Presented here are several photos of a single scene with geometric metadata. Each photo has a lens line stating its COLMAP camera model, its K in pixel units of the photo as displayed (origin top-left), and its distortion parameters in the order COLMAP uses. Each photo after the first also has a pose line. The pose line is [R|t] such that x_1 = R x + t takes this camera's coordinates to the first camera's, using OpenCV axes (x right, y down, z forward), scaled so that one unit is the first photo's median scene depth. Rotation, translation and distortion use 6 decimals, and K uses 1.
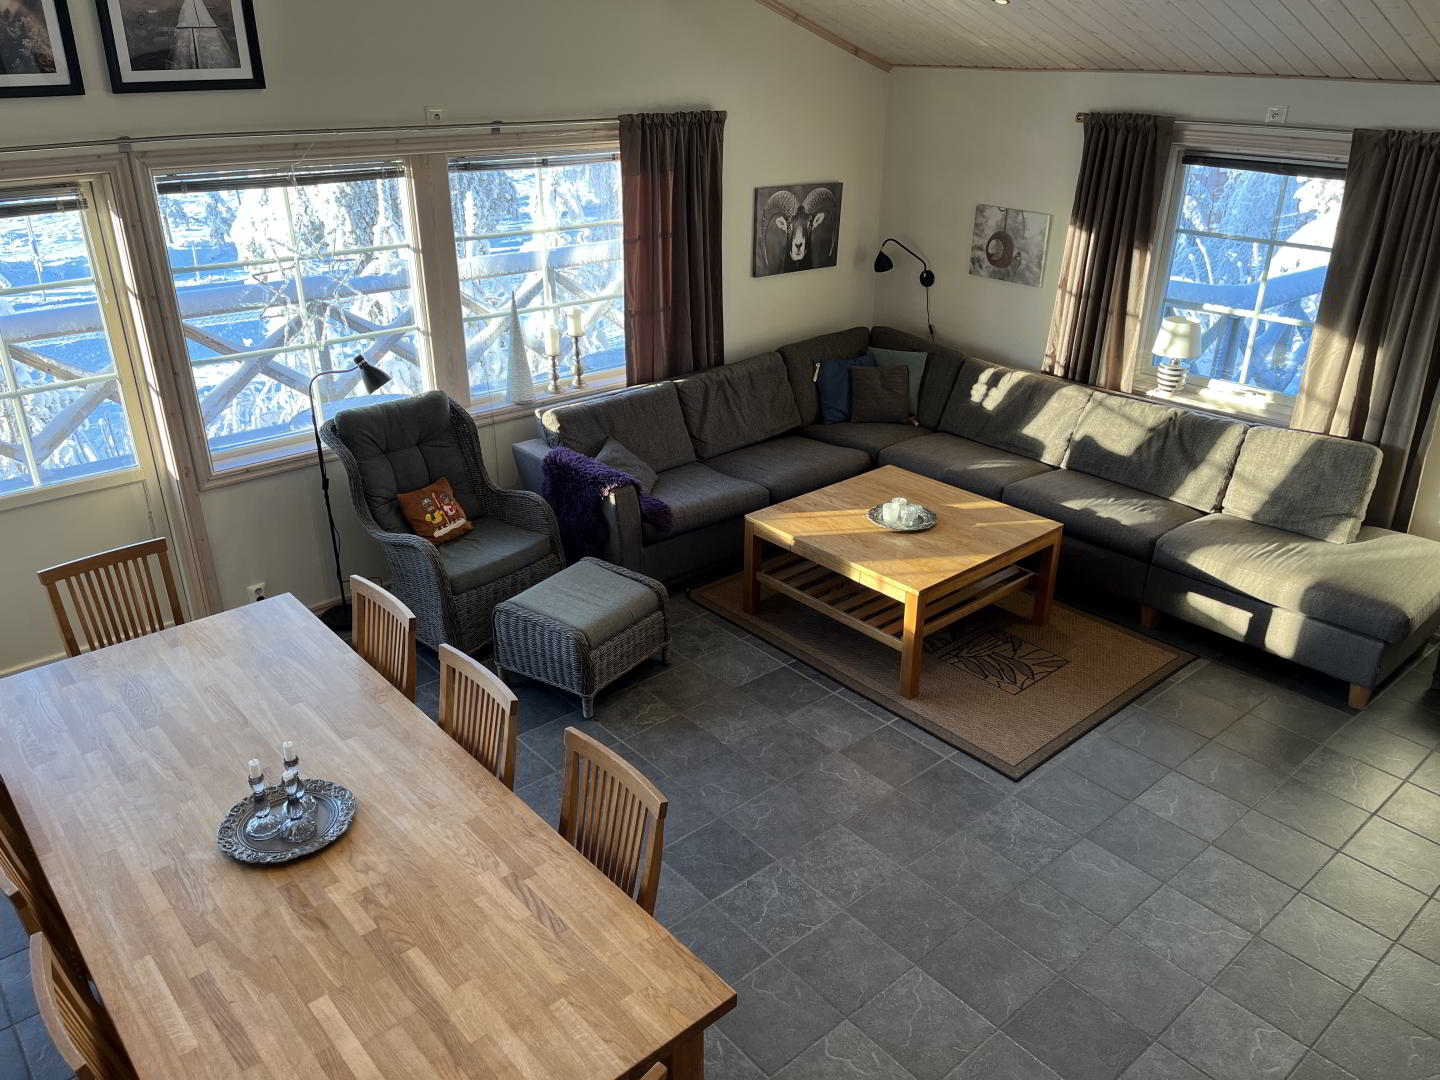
lens RADIAL K [[1091.3, 0, 718.0], [0, 1091.3, 534.4], [0, 0, 1]] dist [0.012675, -0.004557]
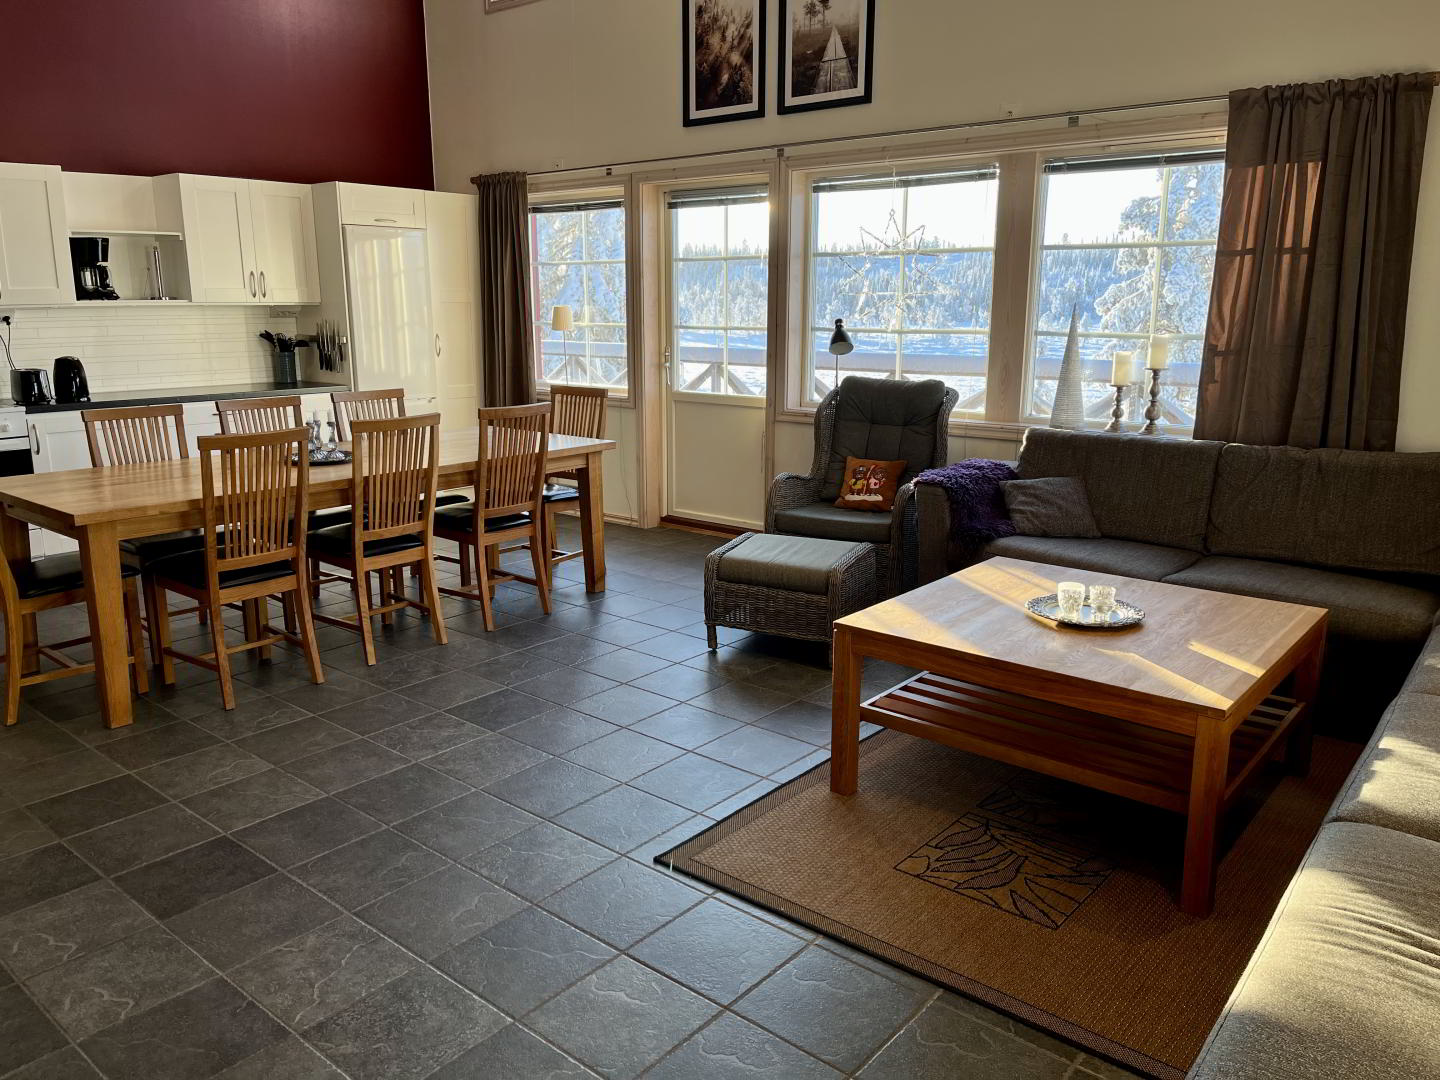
lens RADIAL K [[1091.3, 0, 712.5], [0, 1091.3, 550.3], [0, 0, 1]] dist [0.012675, -0.004557]
pose [[0.156628, 0.223198, -0.962107, 0.816484], [-0.414673, 0.898973, 0.141044, -0.053152], [0.896389, 0.376868, 0.233359, 0.716080]]
